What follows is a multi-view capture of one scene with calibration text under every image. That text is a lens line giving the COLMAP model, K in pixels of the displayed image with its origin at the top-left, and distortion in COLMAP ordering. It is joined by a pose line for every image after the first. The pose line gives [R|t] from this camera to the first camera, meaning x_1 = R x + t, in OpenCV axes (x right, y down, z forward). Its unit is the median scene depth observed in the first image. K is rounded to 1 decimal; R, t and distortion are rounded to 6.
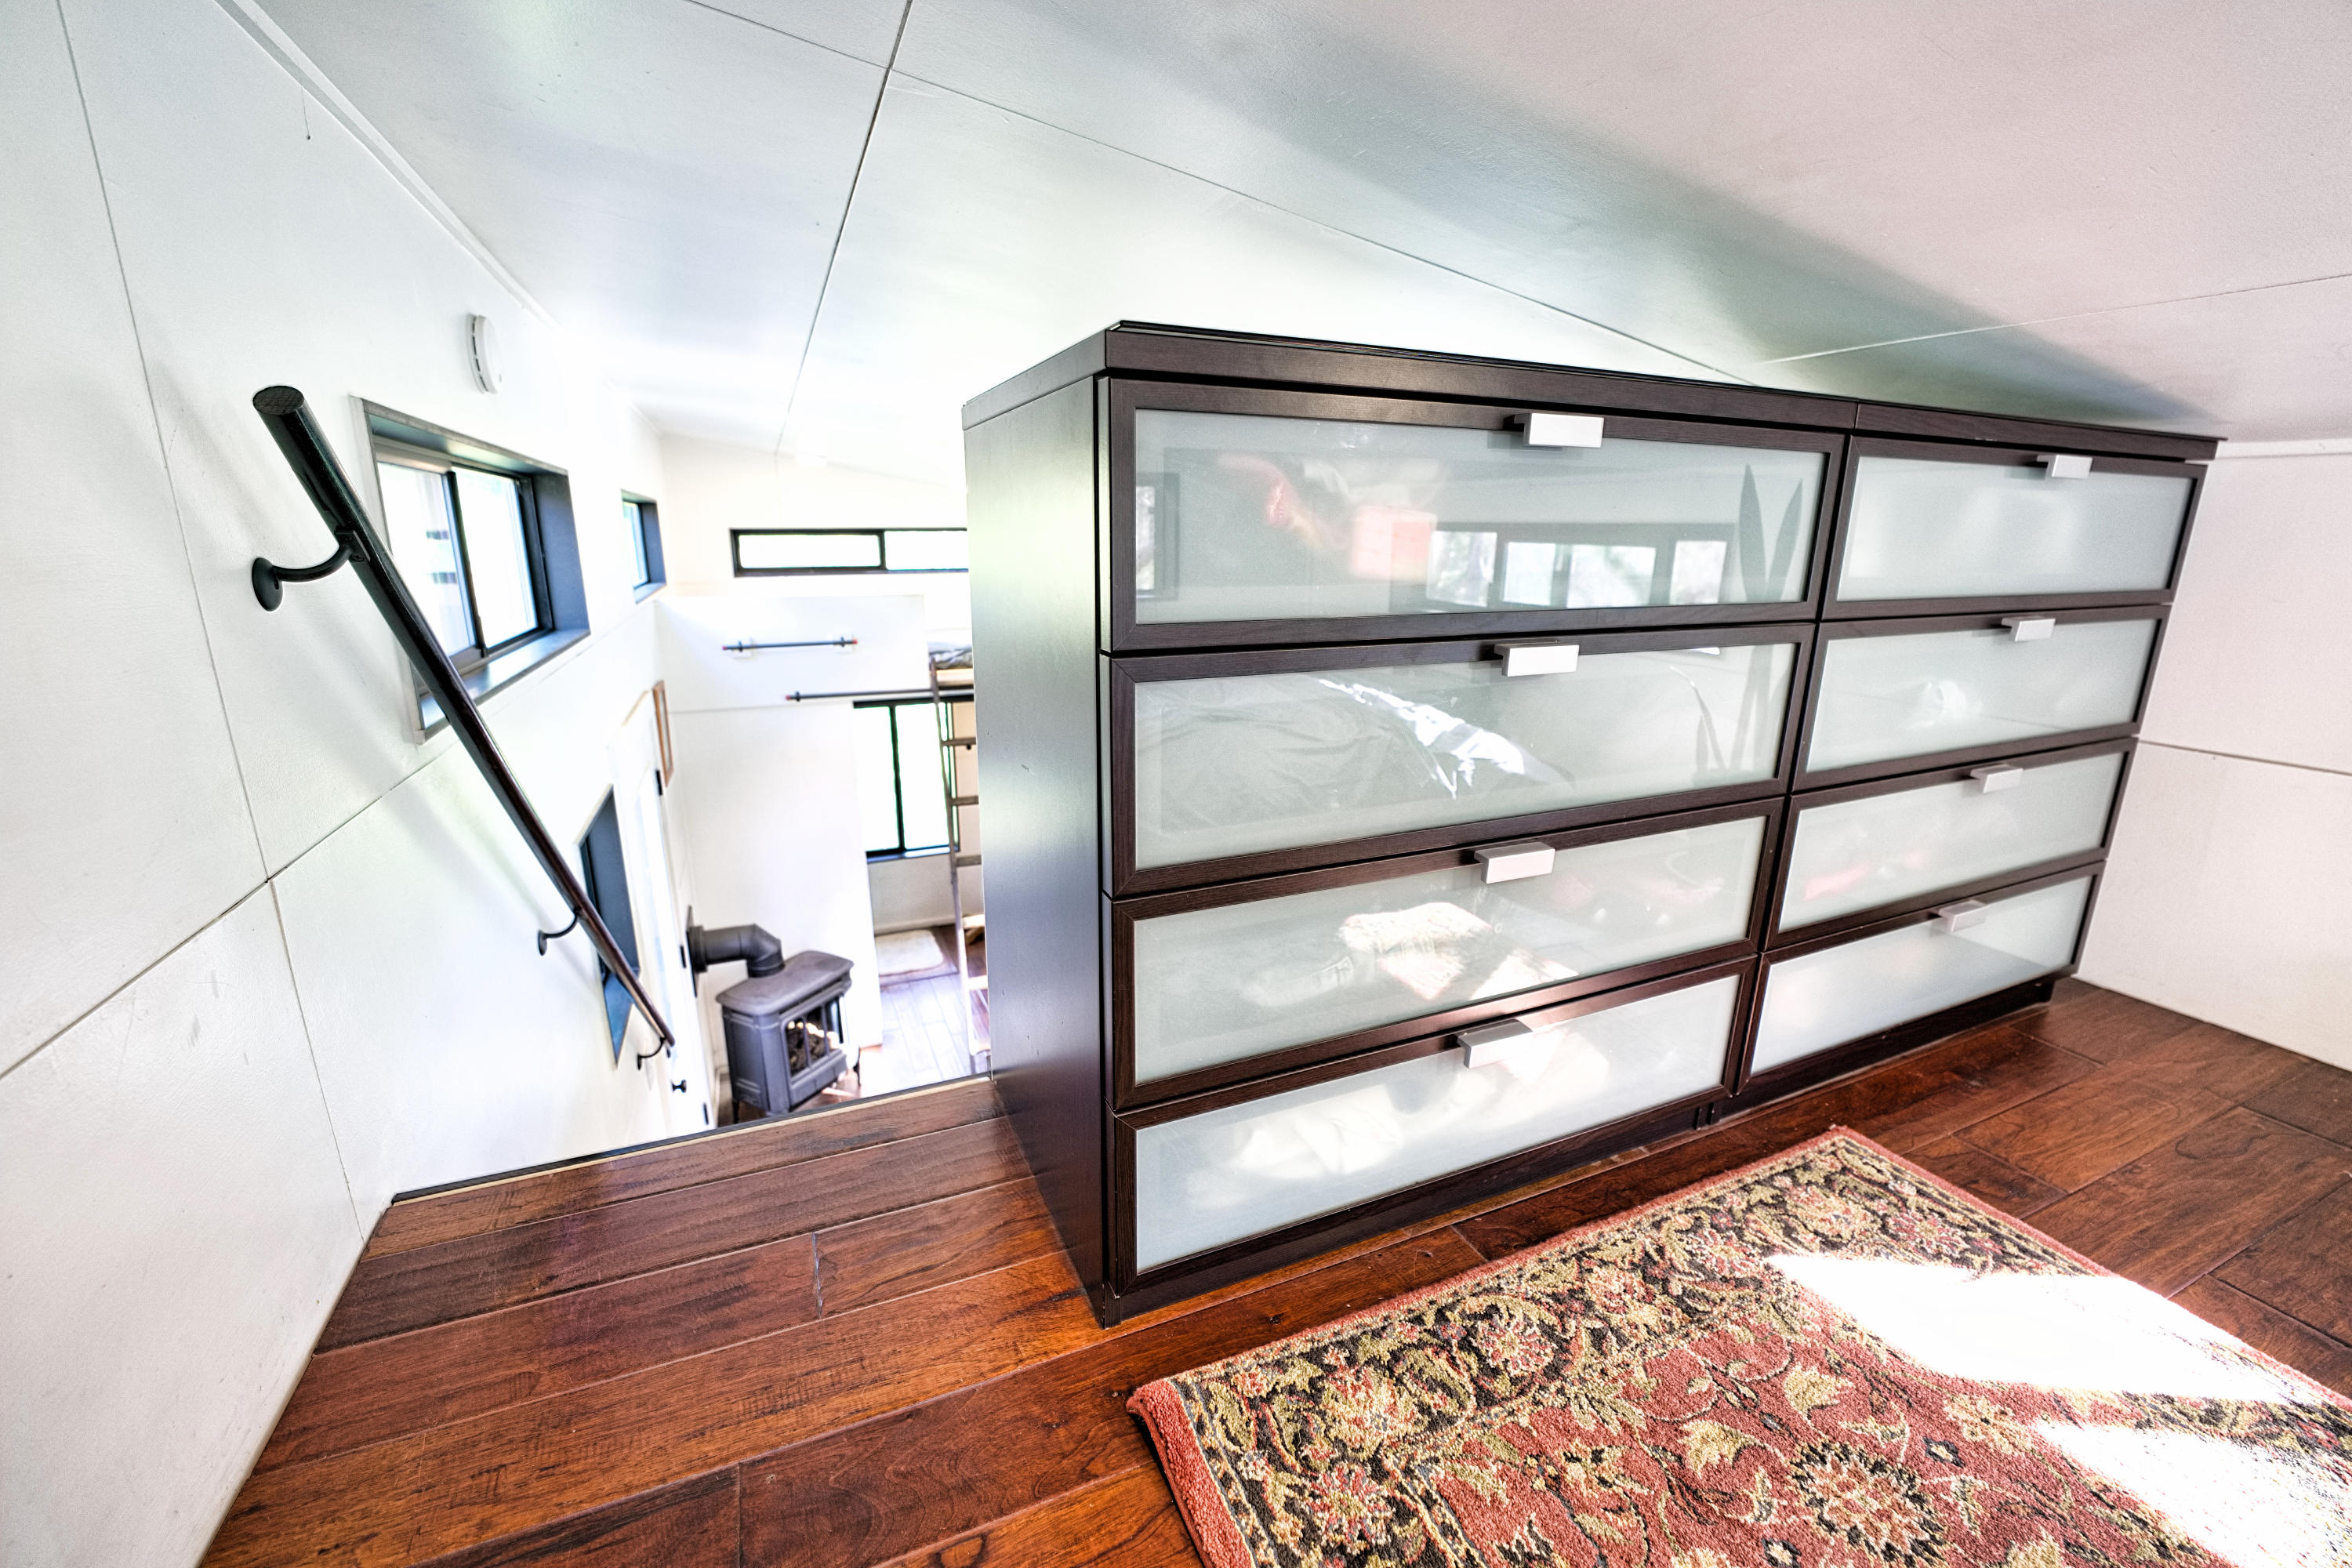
lens RADIAL K [[952.7, 0, 1163.5], [0, 952.7, 781.9], [0, 0, 1]] dist [-0.045801, 0.007466]
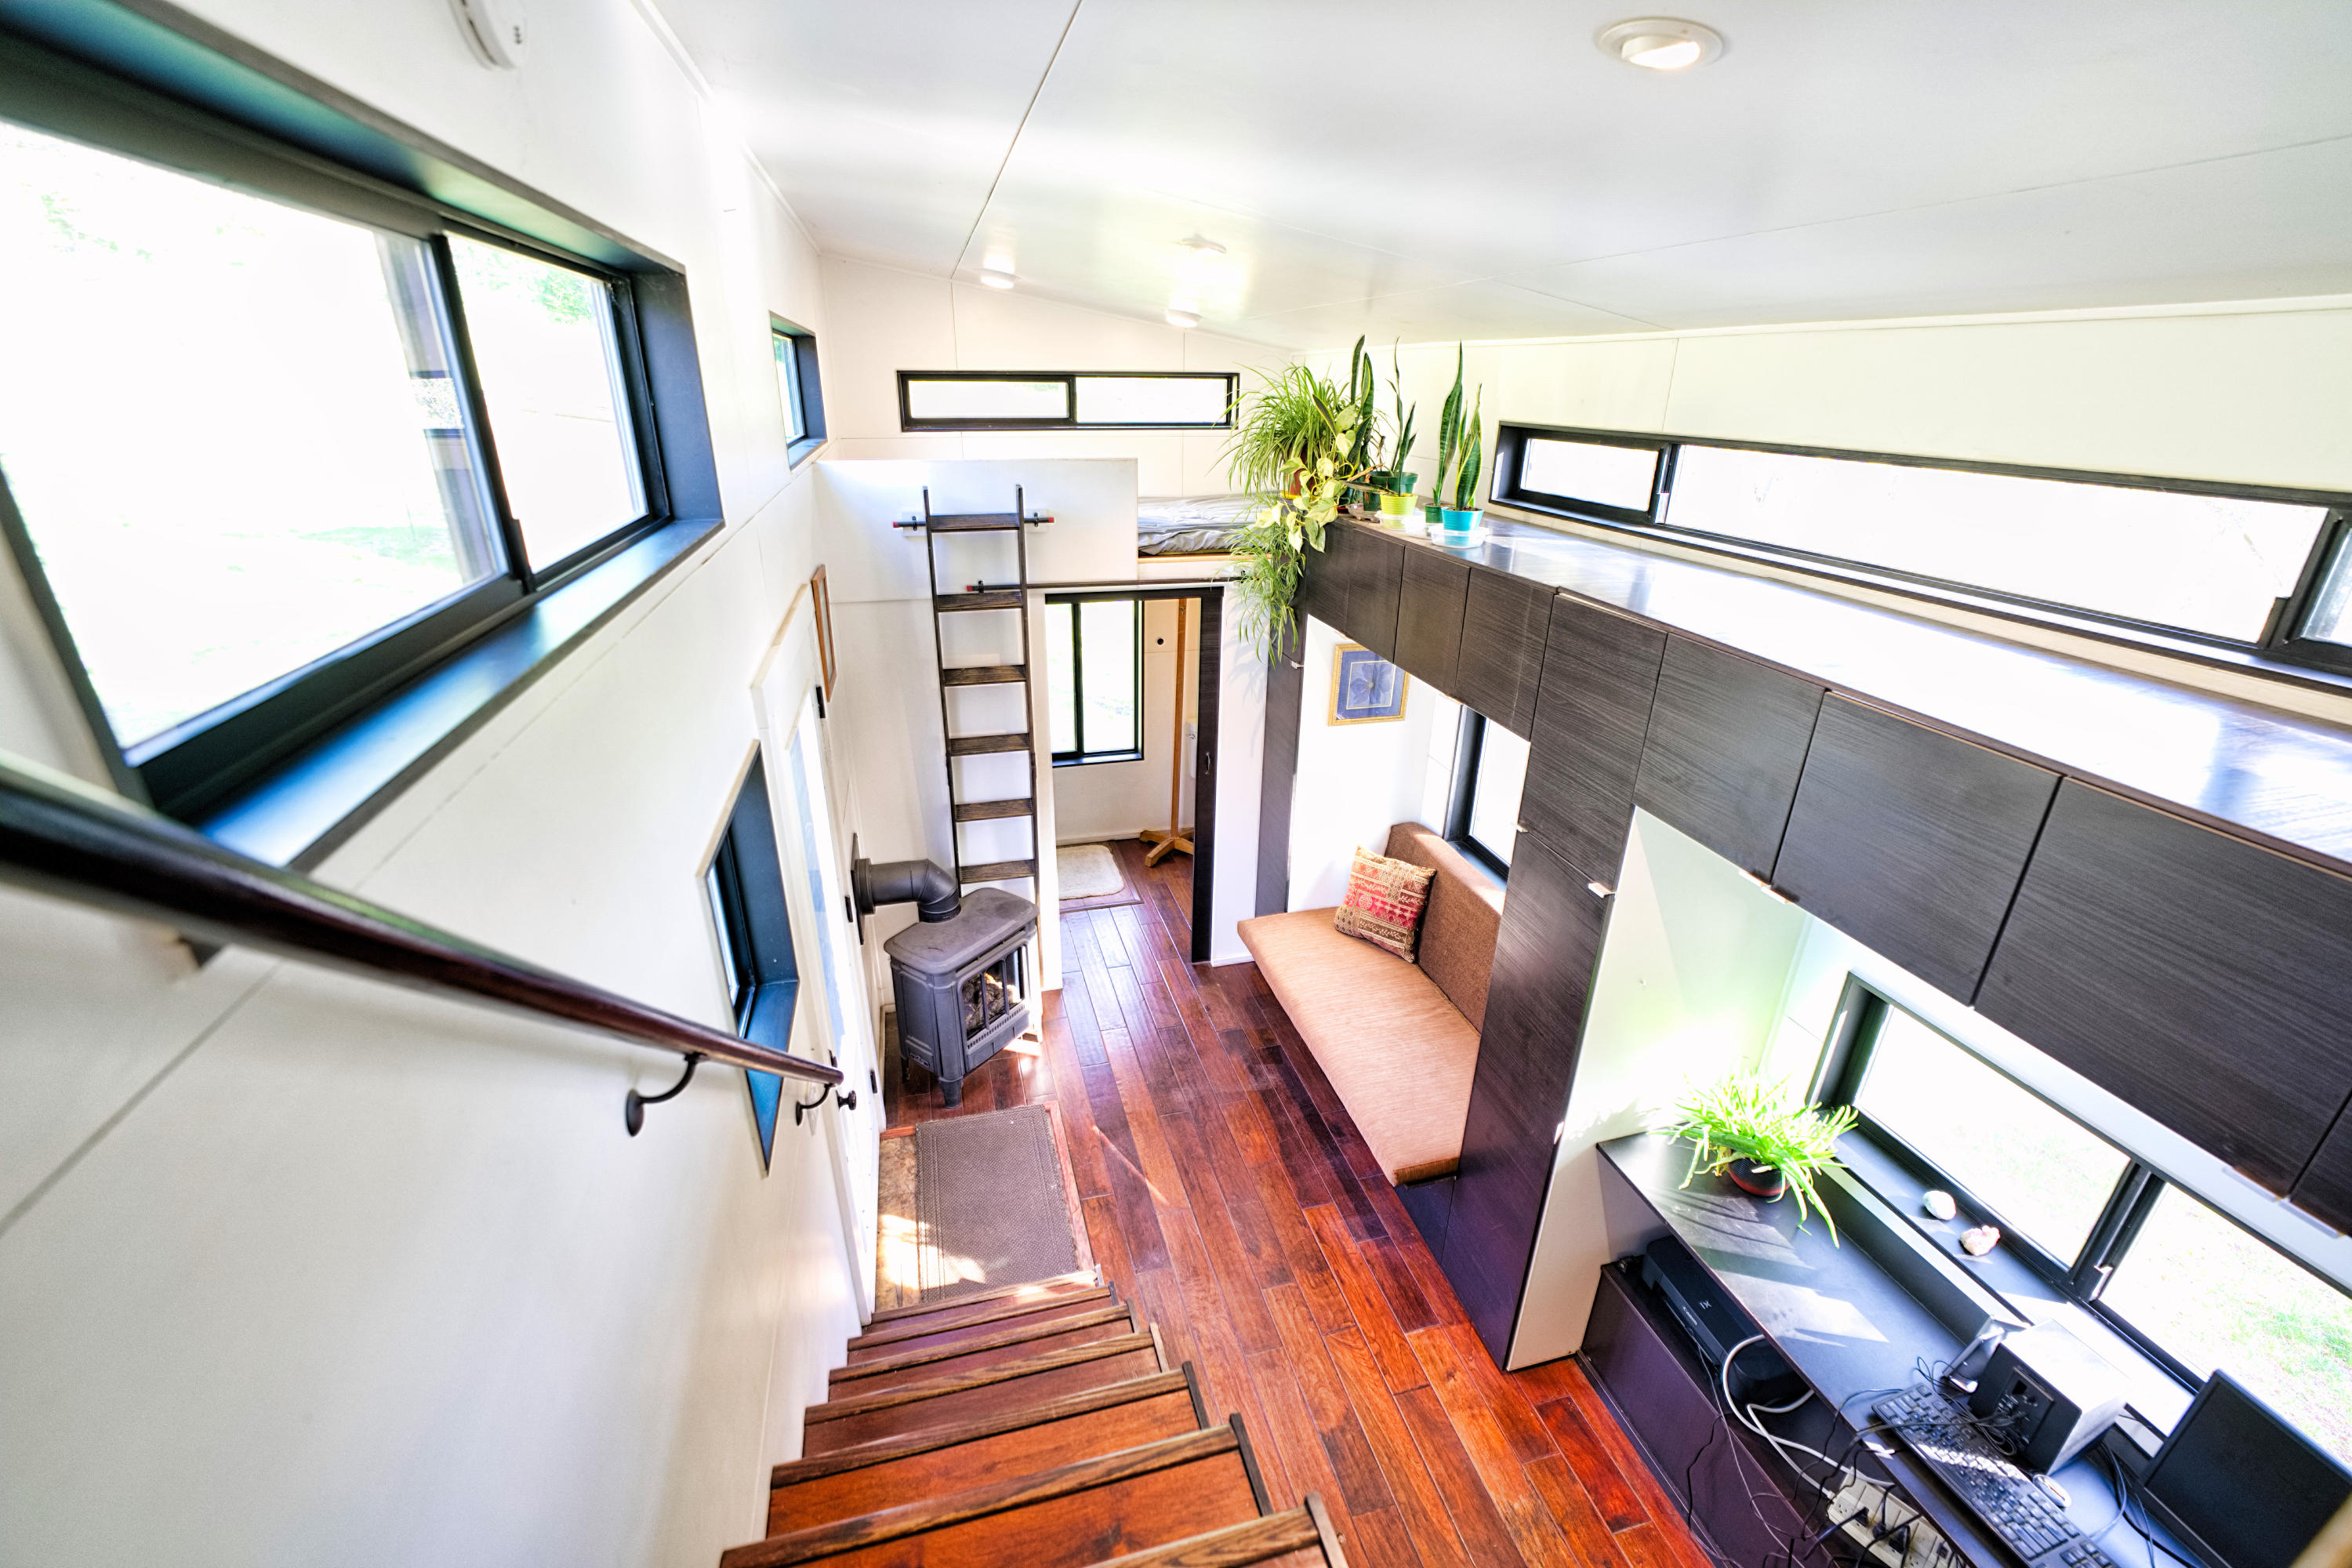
lens RADIAL K [[952.7, 0, 1163.5], [0, 952.7, 781.9], [0, 0, 1]] dist [-0.045801, 0.007466]
pose [[0.988518, 0.065263, -0.136282, -0.115326], [-0.045208, 0.988342, 0.145382, -0.052005], [0.144181, -0.137551, 0.979945, 0.210902]]
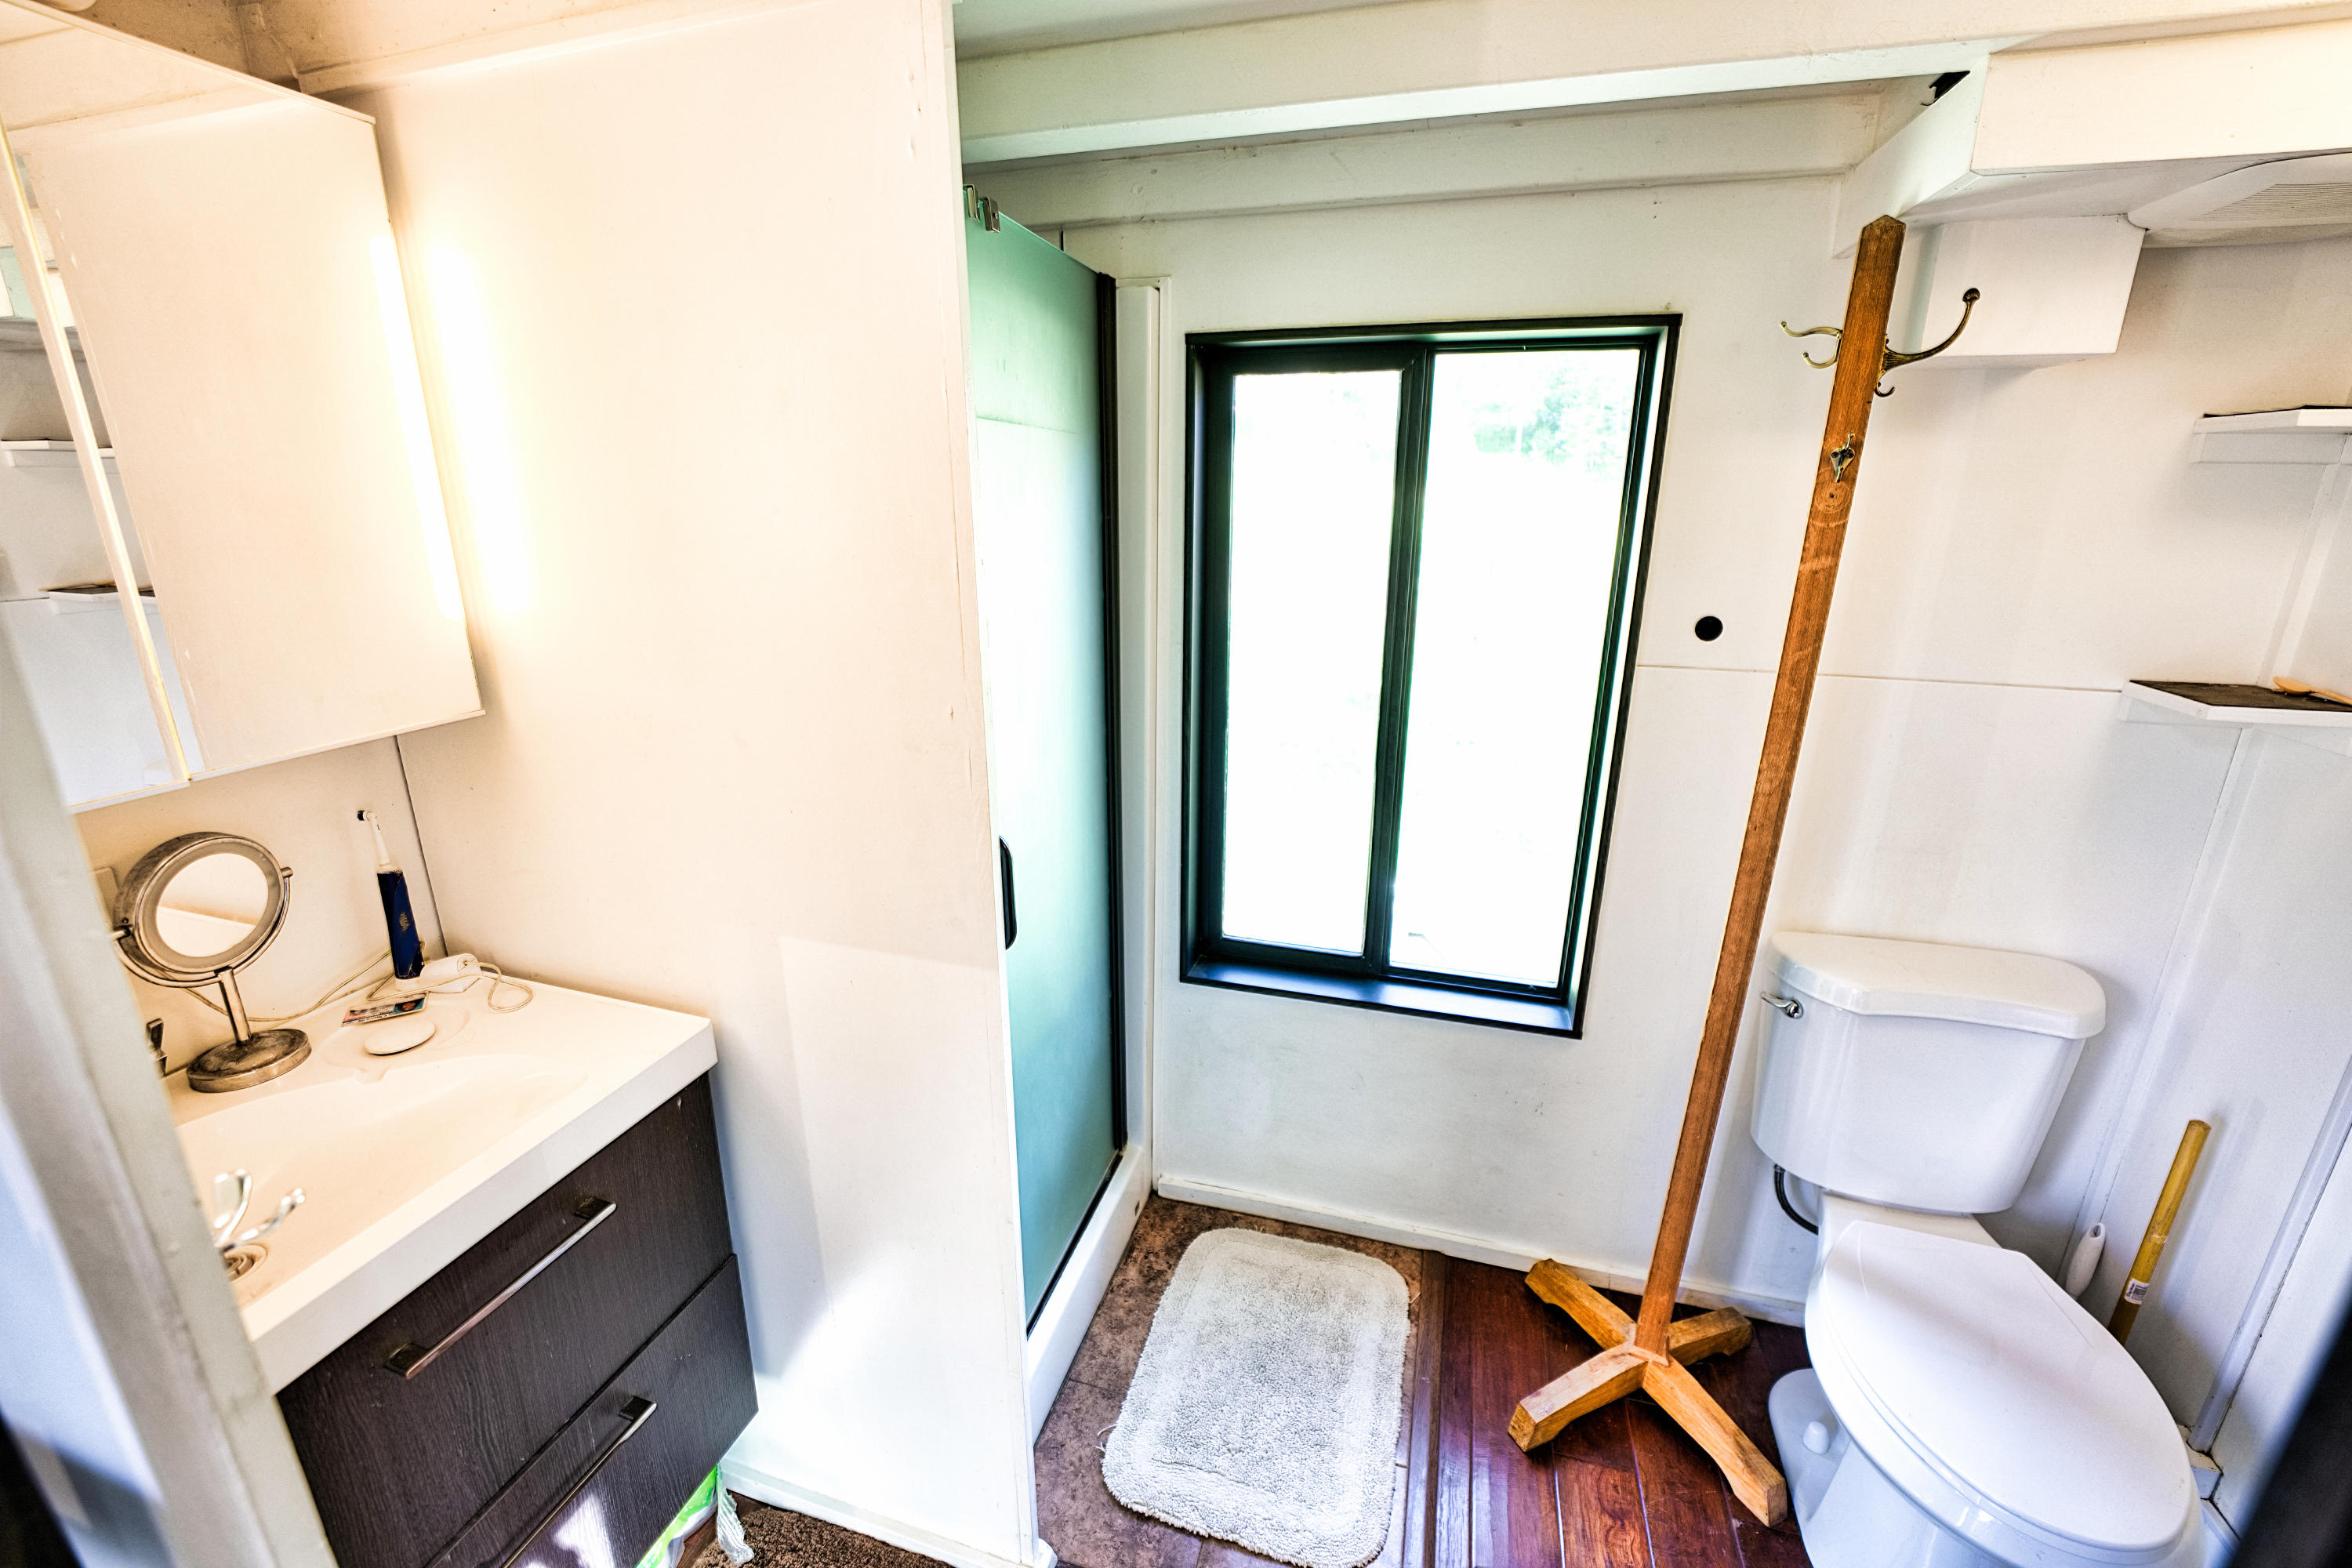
lens RADIAL K [[952.7, 0, 1163.5], [0, 952.7, 781.9], [0, 0, 1]] dist [-0.045801, 0.007466]
pose [[0.768190, 0.181838, -0.613856, -0.237545], [-0.161967, 0.982824, 0.088446, 0.001547], [0.619395, 0.031481, 0.784448, 1.087094]]
